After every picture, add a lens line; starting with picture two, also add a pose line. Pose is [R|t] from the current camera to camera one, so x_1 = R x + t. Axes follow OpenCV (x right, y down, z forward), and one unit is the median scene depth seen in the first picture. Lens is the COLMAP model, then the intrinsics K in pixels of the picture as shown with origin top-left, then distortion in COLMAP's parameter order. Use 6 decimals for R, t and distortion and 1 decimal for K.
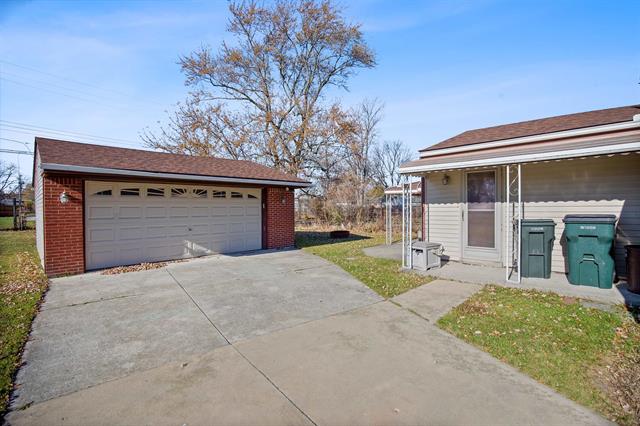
lens RADIAL K [[293.1, 0, 320.0], [0, 293.1, 213.0], [0, 0, 1]] dist [-0.042973, -0.000035]
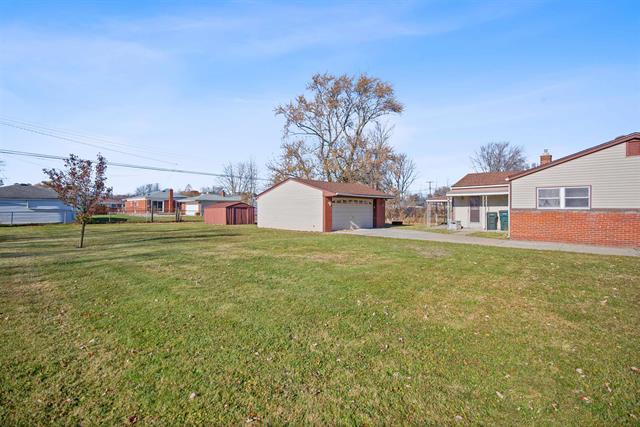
lens RADIAL K [[296.2, 0, 320.0], [0, 296.2, 213.5], [0, 0, 1]] dist [0.000103, -0.000027]
pose [[0.999347, 0.008612, 0.035099, -0.714472], [-0.008333, 0.999932, -0.008102, 0.045366], [-0.035167, 0.007804, 0.999351, -1.246743]]
